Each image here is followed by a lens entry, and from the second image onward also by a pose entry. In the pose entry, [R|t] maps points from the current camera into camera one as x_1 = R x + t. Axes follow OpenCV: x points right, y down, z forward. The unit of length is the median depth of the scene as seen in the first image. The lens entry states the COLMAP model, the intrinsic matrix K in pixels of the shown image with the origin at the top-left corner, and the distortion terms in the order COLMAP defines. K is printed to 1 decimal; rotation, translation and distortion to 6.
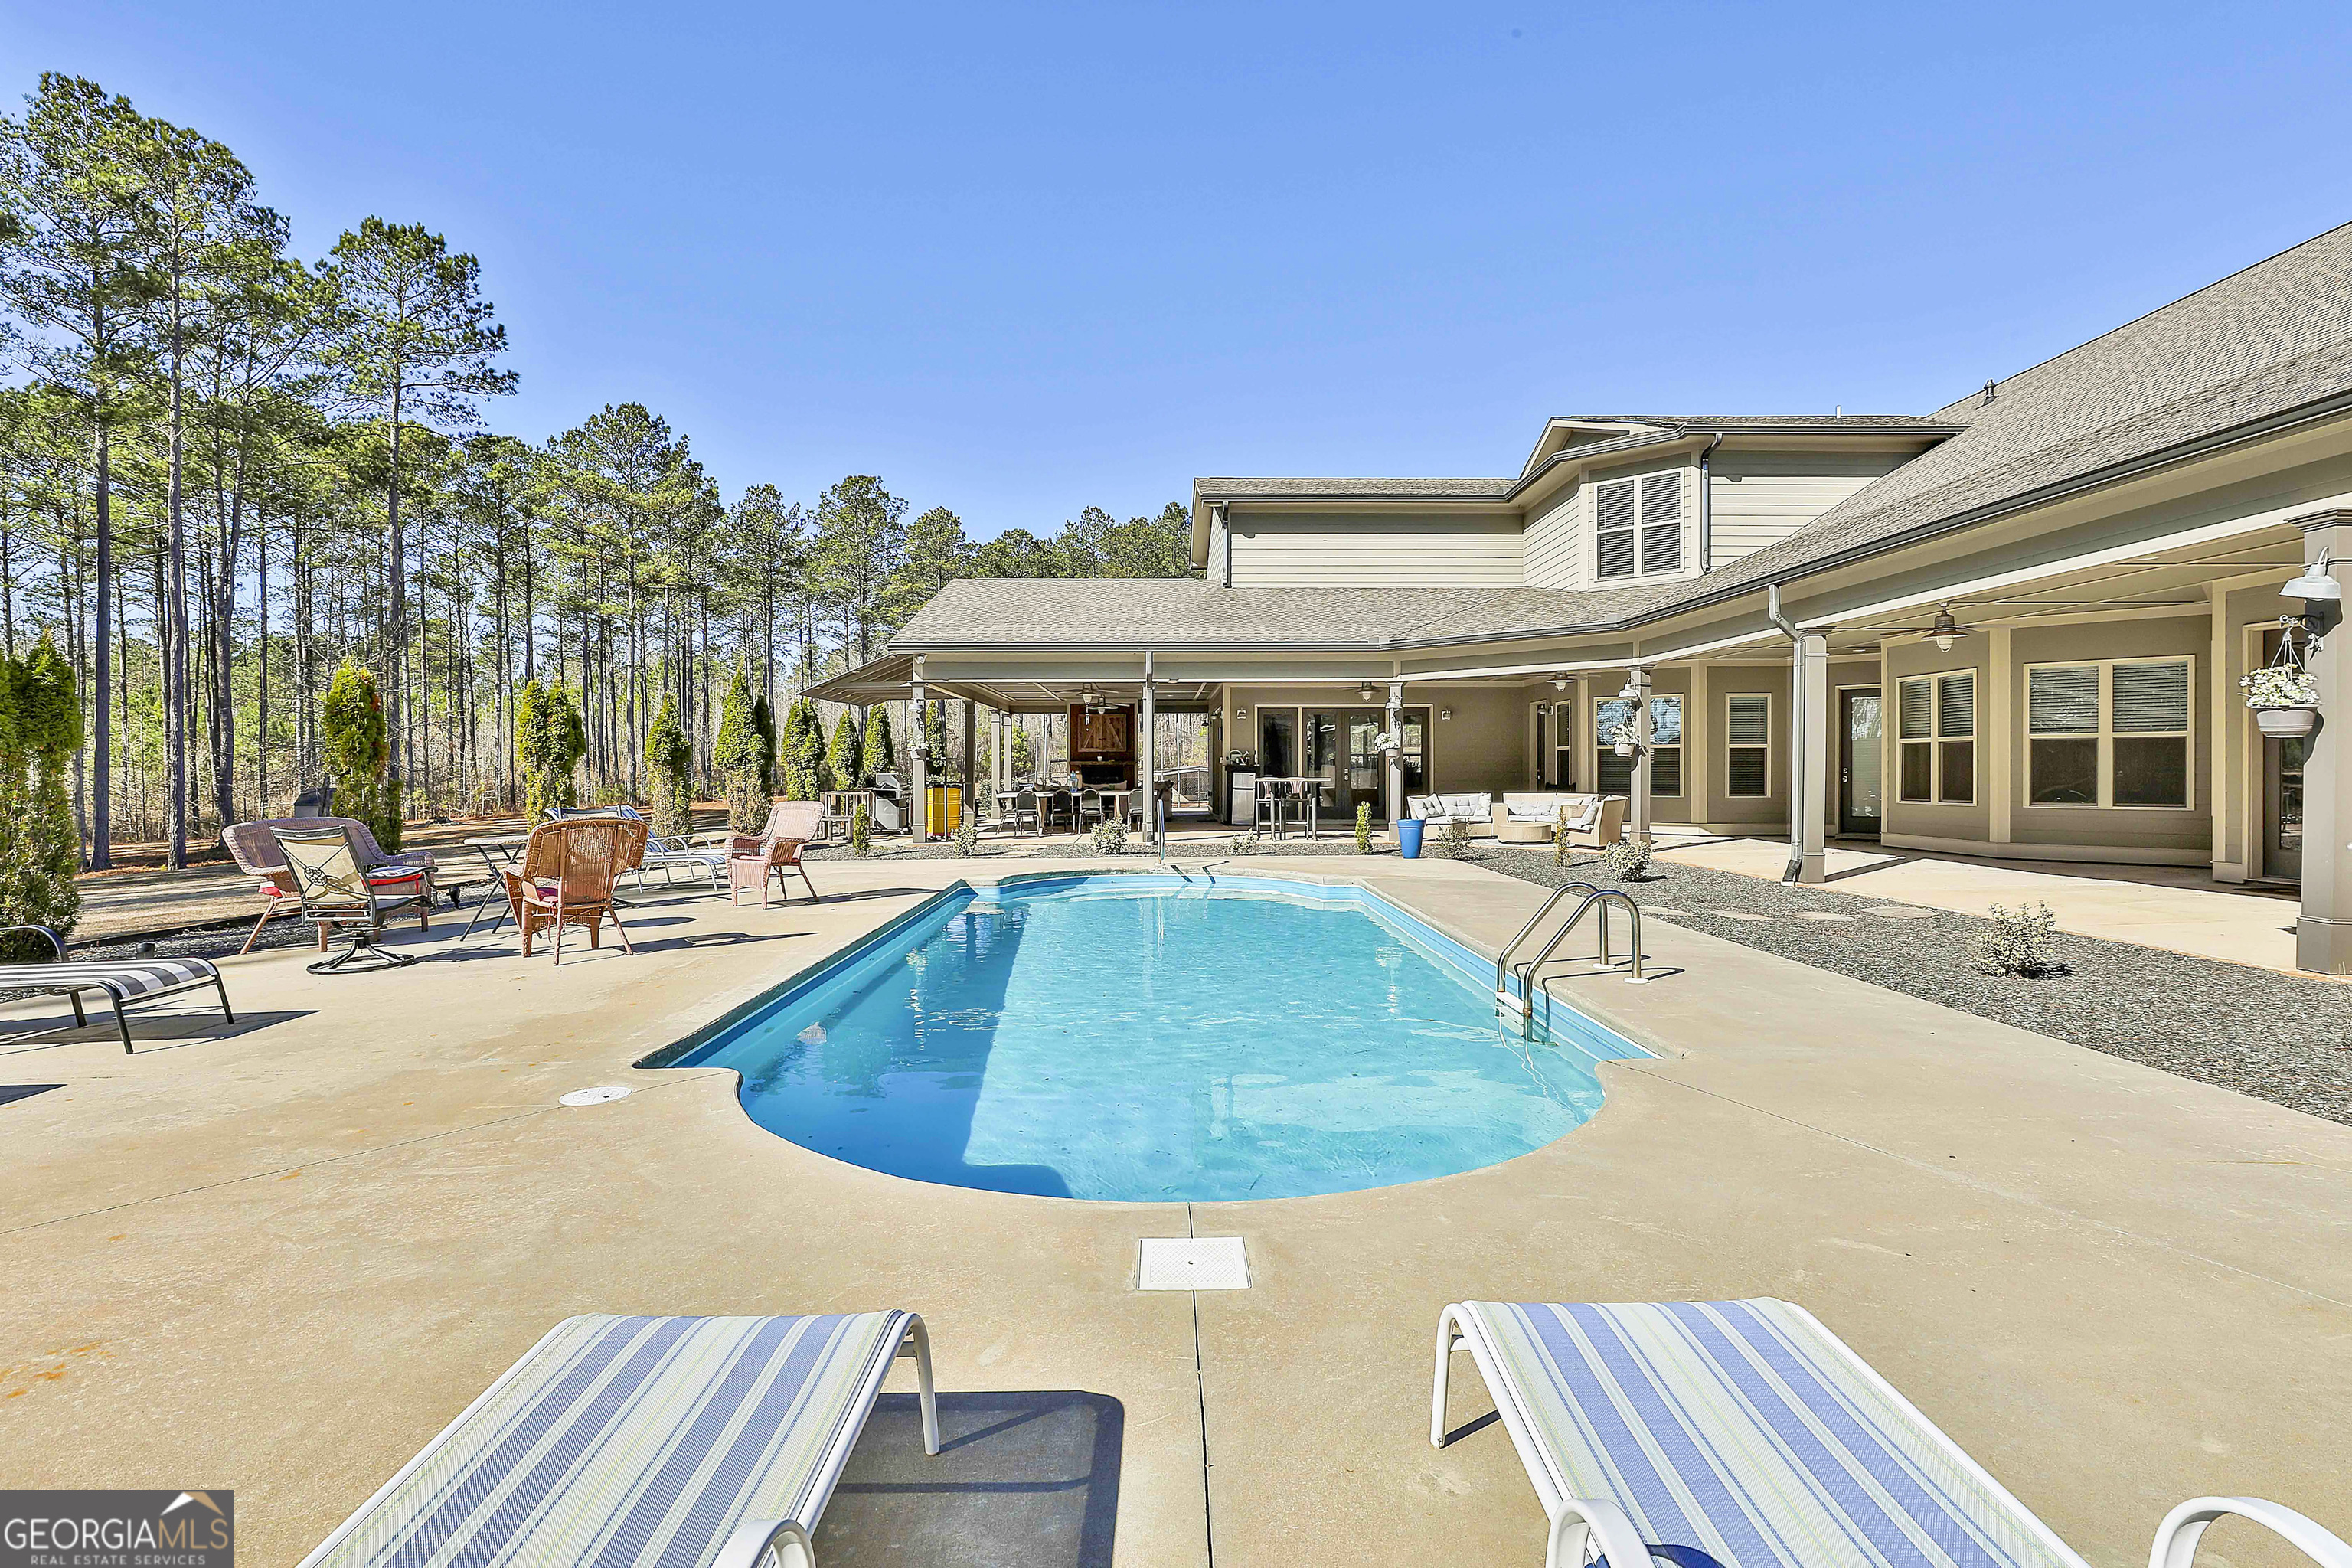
lens RADIAL K [[1134.8, 0, 1172.7], [0, 1134.8, 779.4], [0, 0, 1]] dist [0.000564, 0.000406]
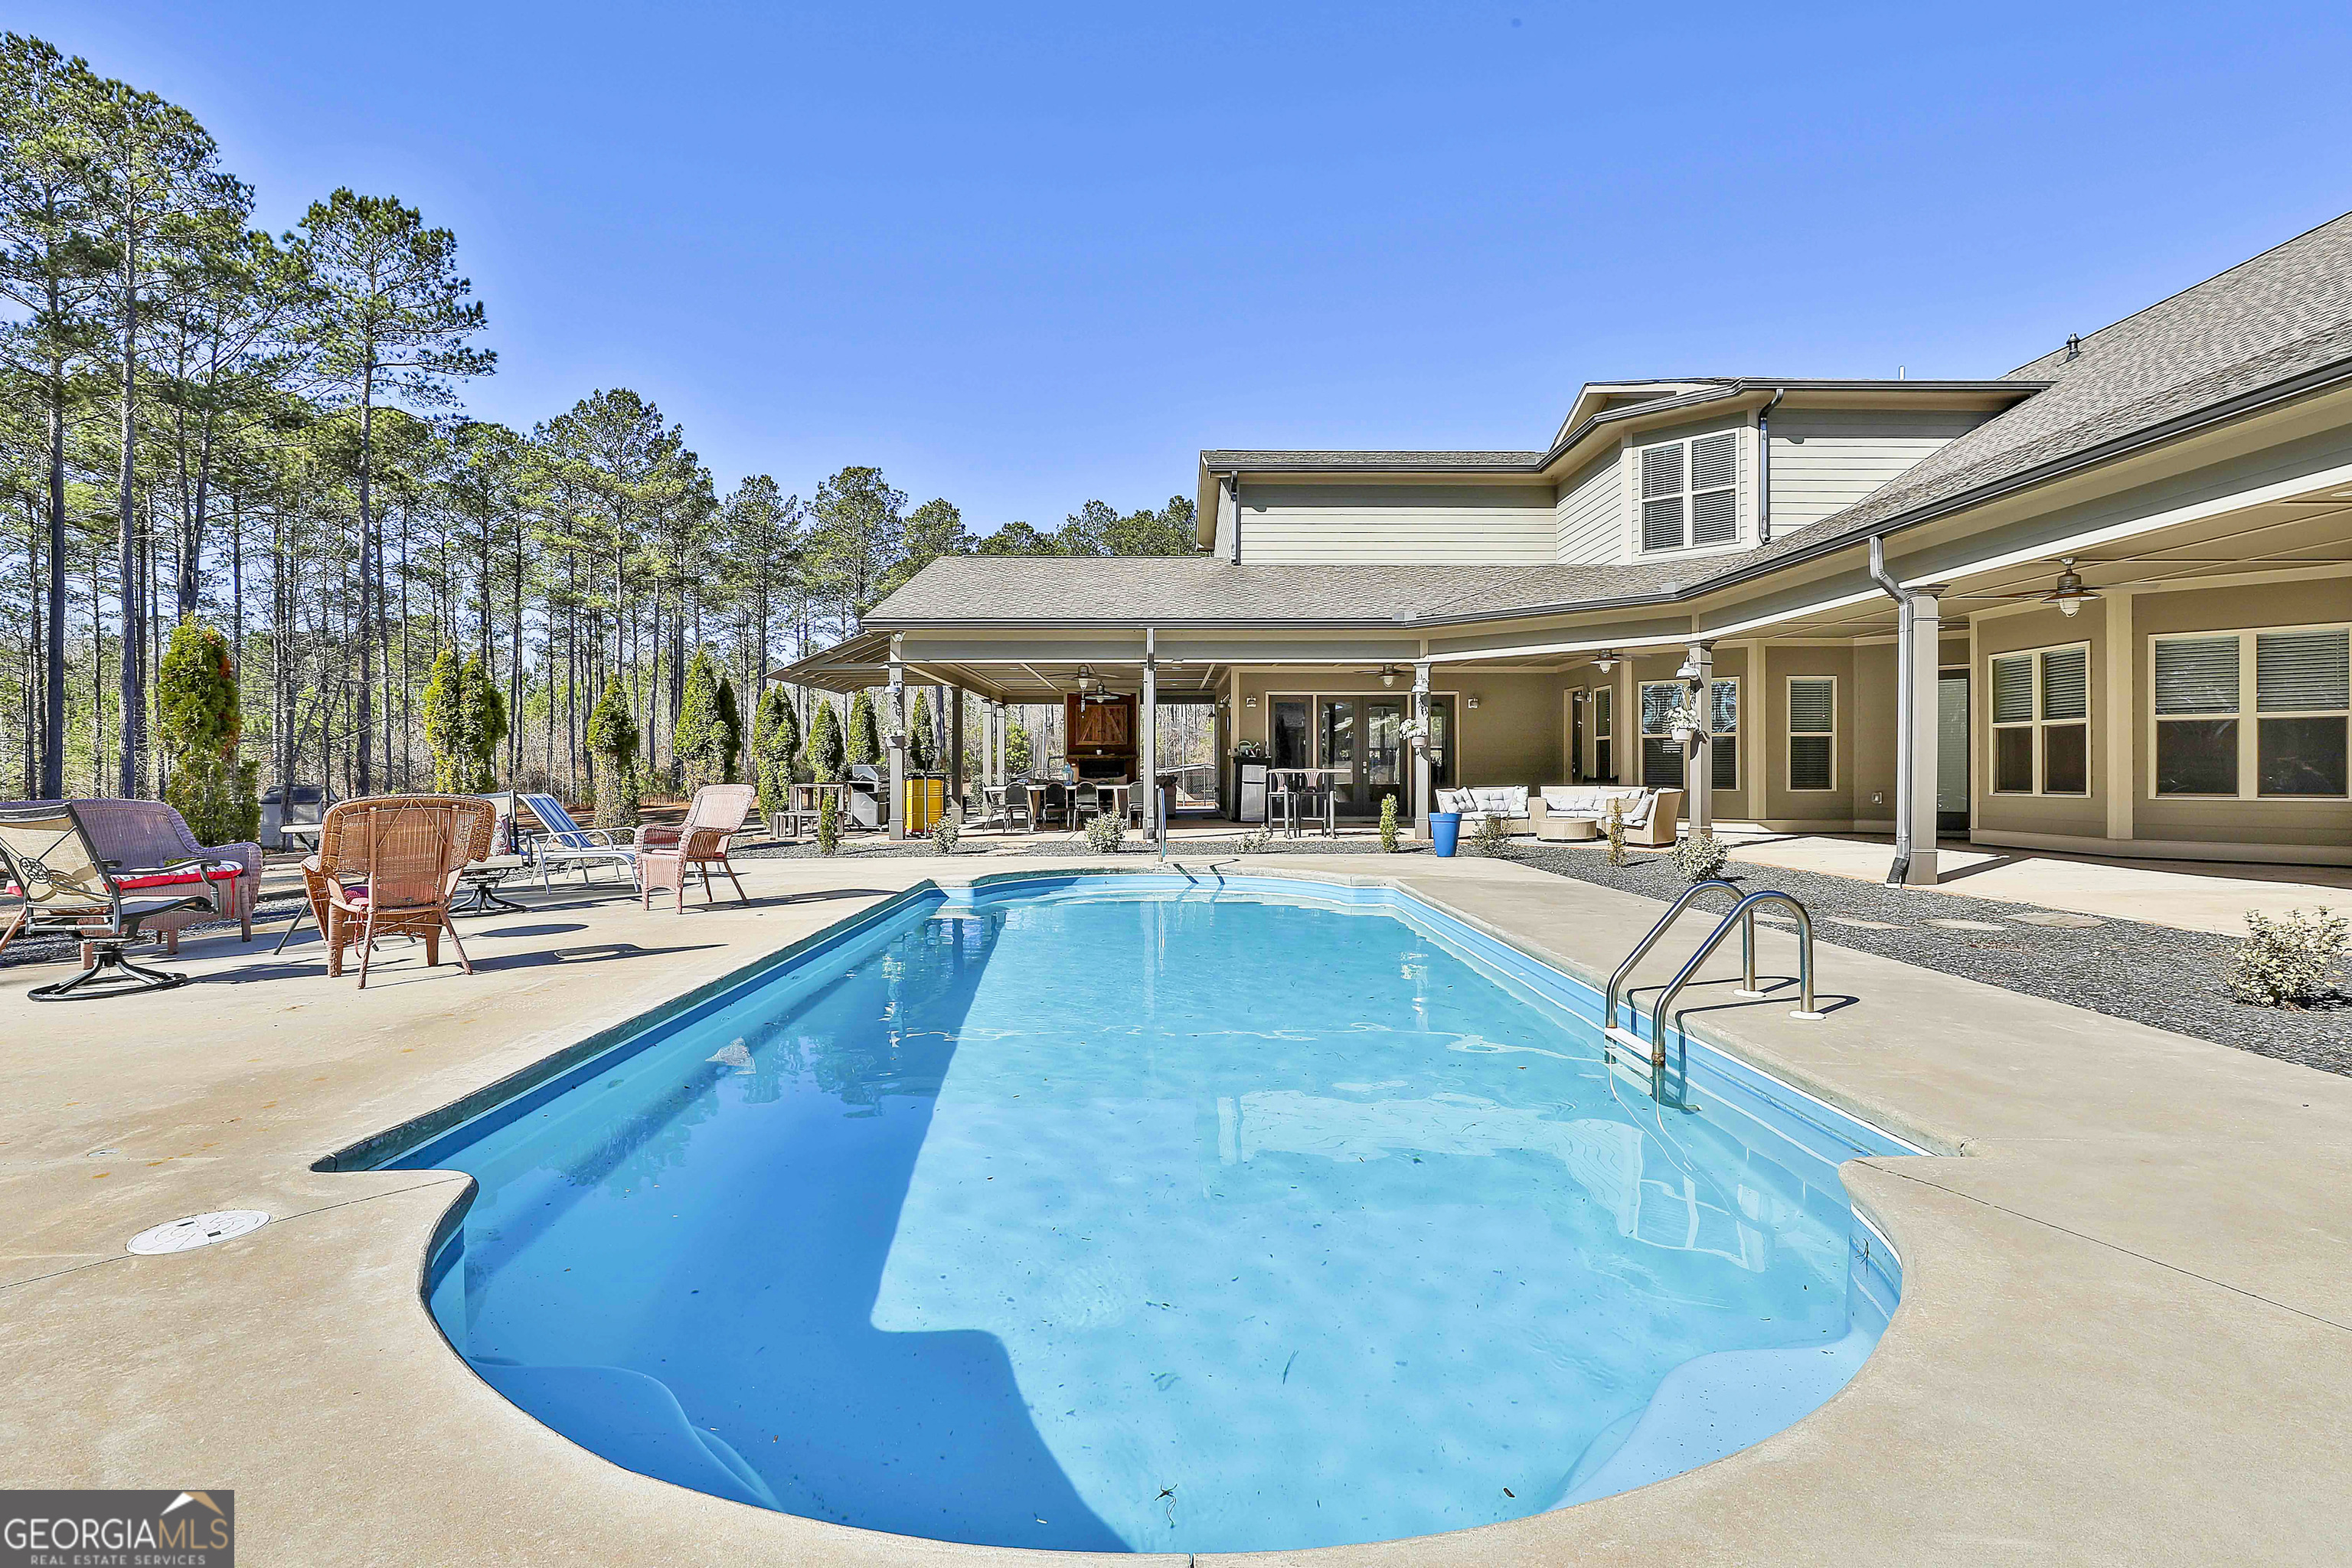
lens RADIAL K [[1086.0, 0, 1188.0], [0, 1086.0, 772.6], [0, 0, 1]] dist [-0.000717, -0.000333]
pose [[0.999962, 0.002457, 0.008422, 0.001998], [-0.002340, 0.999901, -0.013841, 0.013742], [-0.008455, 0.013821, 0.999869, 0.132314]]
